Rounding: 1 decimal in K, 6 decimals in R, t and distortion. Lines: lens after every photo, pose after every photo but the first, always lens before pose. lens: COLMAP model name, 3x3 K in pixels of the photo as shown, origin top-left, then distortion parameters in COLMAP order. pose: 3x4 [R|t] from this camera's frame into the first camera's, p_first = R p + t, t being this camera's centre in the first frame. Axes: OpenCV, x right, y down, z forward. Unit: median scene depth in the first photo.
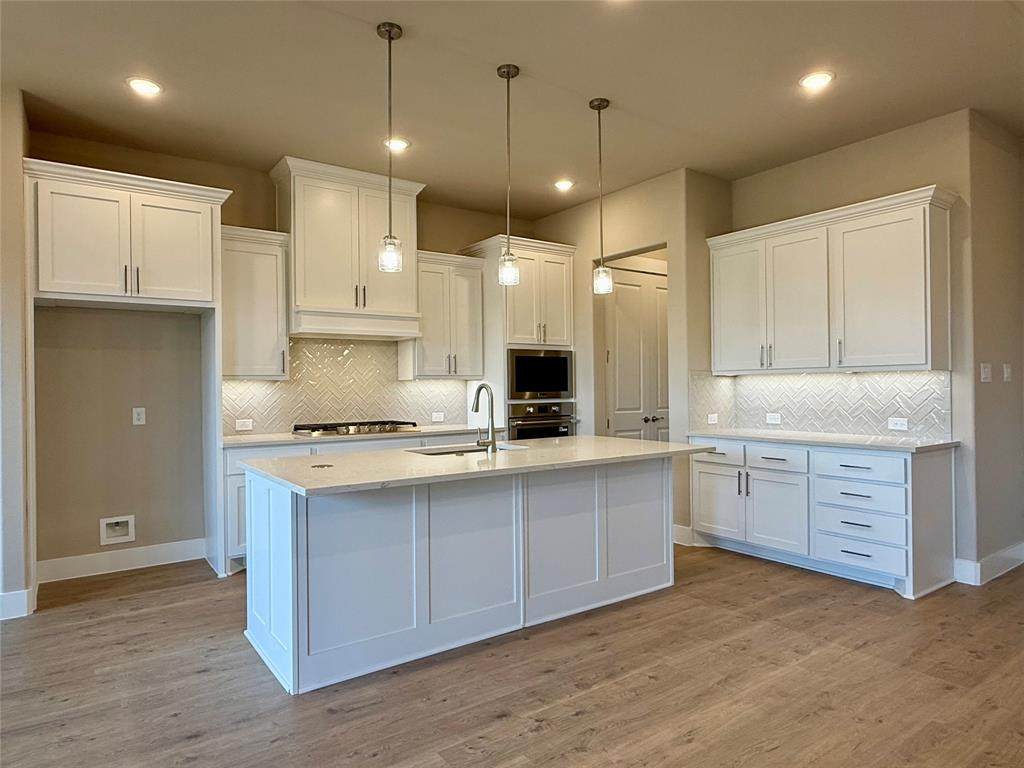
lens RADIAL K [[629.6, 0, 512.0], [0, 629.6, 384.0], [0, 0, 1]] dist [0.003399, 0.000990]
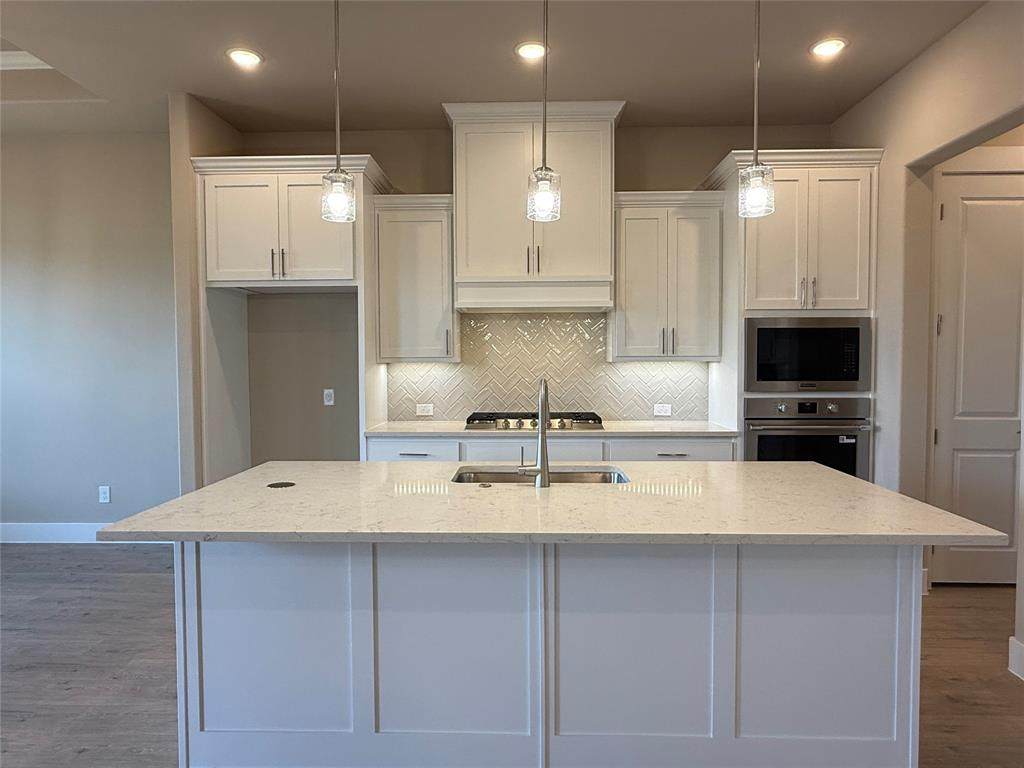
lens RADIAL K [[629.6, 0, 512.0], [0, 629.6, 384.0], [0, 0, 1]] dist [0.003399, 0.000990]
pose [[0.795772, 0.033072, -0.604692, 0.224912], [-0.002540, 0.998681, 0.051278, -0.020103], [0.605591, -0.039270, 0.794807, 0.320025]]
